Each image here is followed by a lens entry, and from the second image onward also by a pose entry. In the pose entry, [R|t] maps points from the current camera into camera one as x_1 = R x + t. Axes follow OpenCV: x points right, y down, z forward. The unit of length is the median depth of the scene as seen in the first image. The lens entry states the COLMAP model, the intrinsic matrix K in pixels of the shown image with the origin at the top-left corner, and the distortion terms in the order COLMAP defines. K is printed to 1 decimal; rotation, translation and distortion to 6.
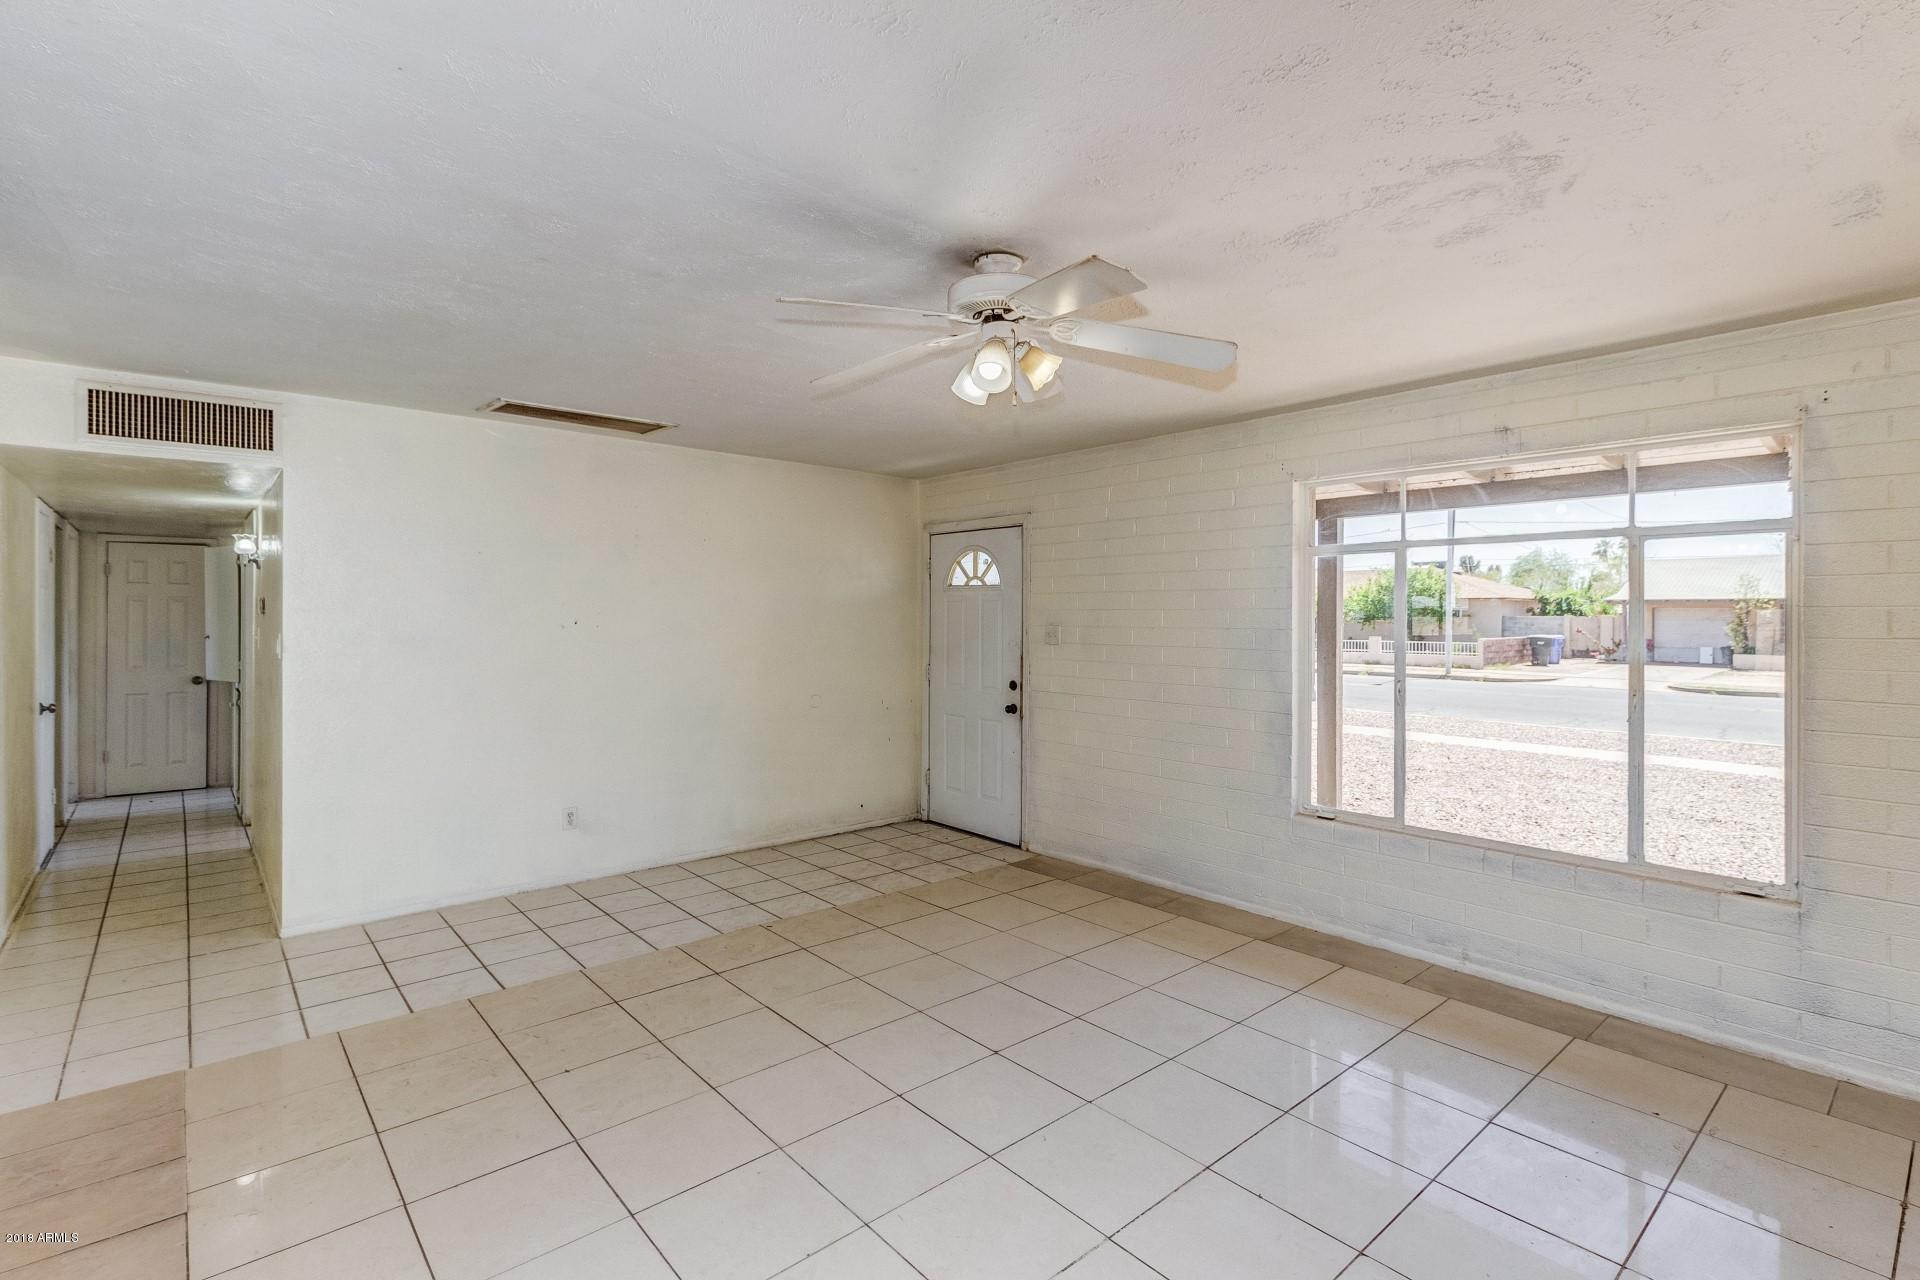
lens RADIAL K [[896.7, 0, 963.8], [0, 896.7, 621.0], [0, 0, 1]] dist [0.006006, -0.001456]
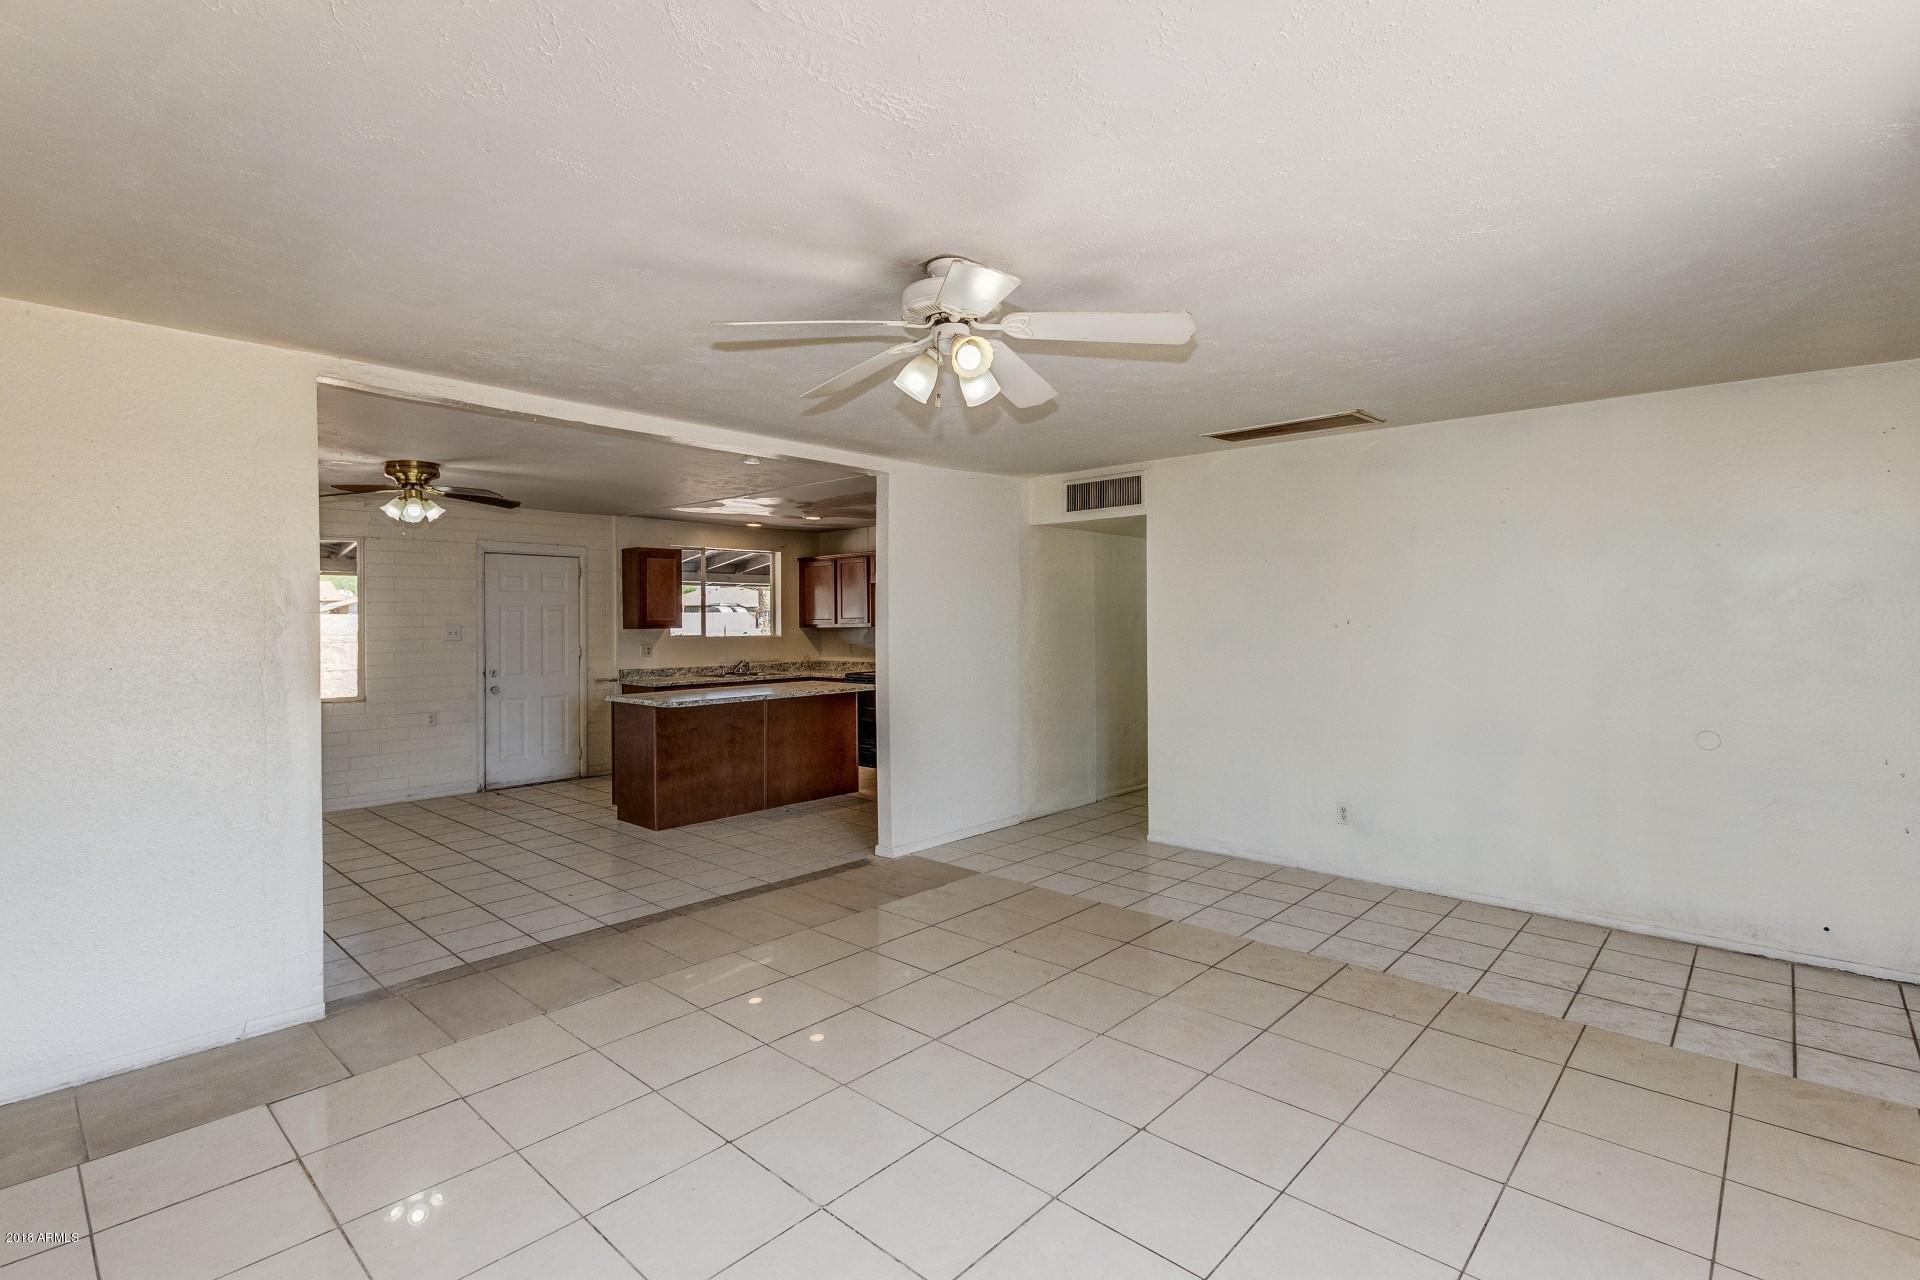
lens RADIAL K [[896.7, 0, 961.9], [0, 896.7, 637.2], [0, 0, 1]] dist [0.006006, -0.001456]
pose [[0.107940, 0.019109, -0.993974, 0.571851], [0.002004, 0.999809, 0.019439, -0.002240], [0.994155, -0.004091, 0.107881, 0.494593]]
